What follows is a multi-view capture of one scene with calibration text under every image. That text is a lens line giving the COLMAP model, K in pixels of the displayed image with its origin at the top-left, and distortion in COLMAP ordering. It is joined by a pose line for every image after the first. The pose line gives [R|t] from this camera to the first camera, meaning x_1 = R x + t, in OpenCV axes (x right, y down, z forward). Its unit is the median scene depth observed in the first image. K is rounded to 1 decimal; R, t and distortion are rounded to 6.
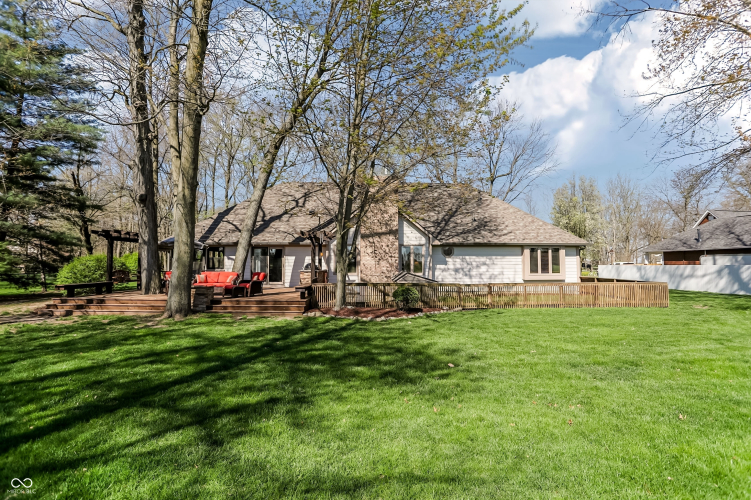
lens RADIAL K [[369.0, 0, 379.1], [0, 369.0, 241.5], [0, 0, 1]] dist [-0.068715, 0.040006]
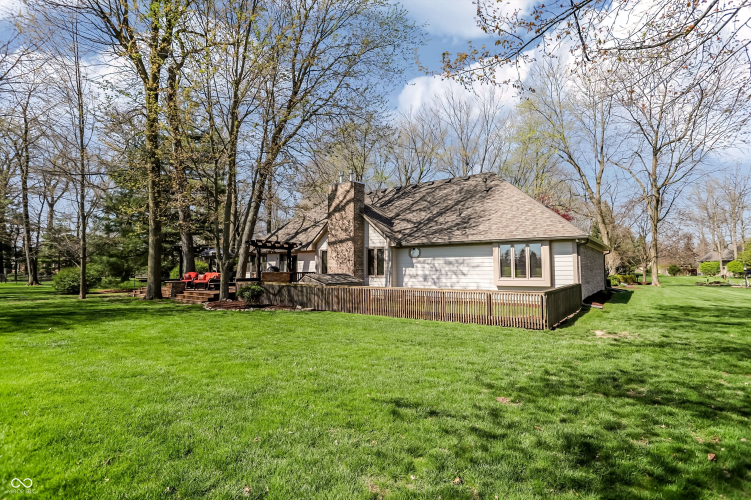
lens RADIAL K [[369.0, 0, 379.1], [0, 369.0, 241.5], [0, 0, 1]] dist [-0.068715, 0.040006]
pose [[0.789686, -0.049846, -0.611483, 0.696366], [0.043752, 0.998732, -0.024911, 0.015666], [0.611949, -0.007081, 0.790865, 0.199482]]
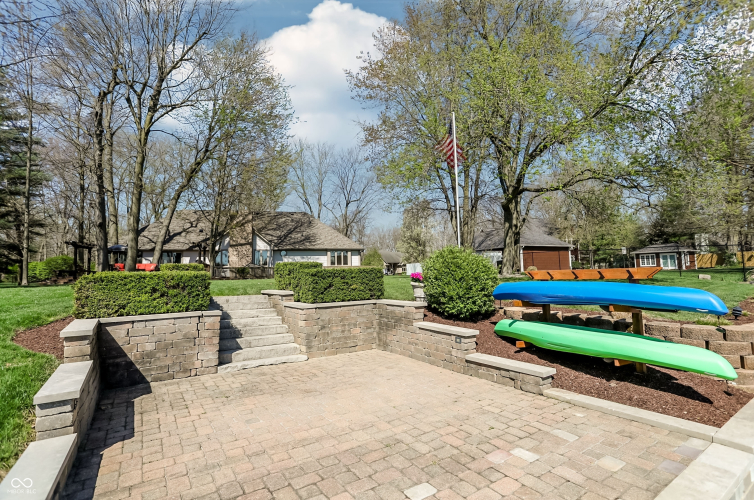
lens RADIAL K [[369.5, 0, 382.2], [0, 369.5, 241.2], [0, 0, 1]] dist [-0.031236, 0.000383]
pose [[0.968521, 0.000083, 0.248931, 0.204255], [0.006131, 0.999689, -0.024189, 0.012954], [-0.248856, 0.024953, 0.968219, -0.835047]]
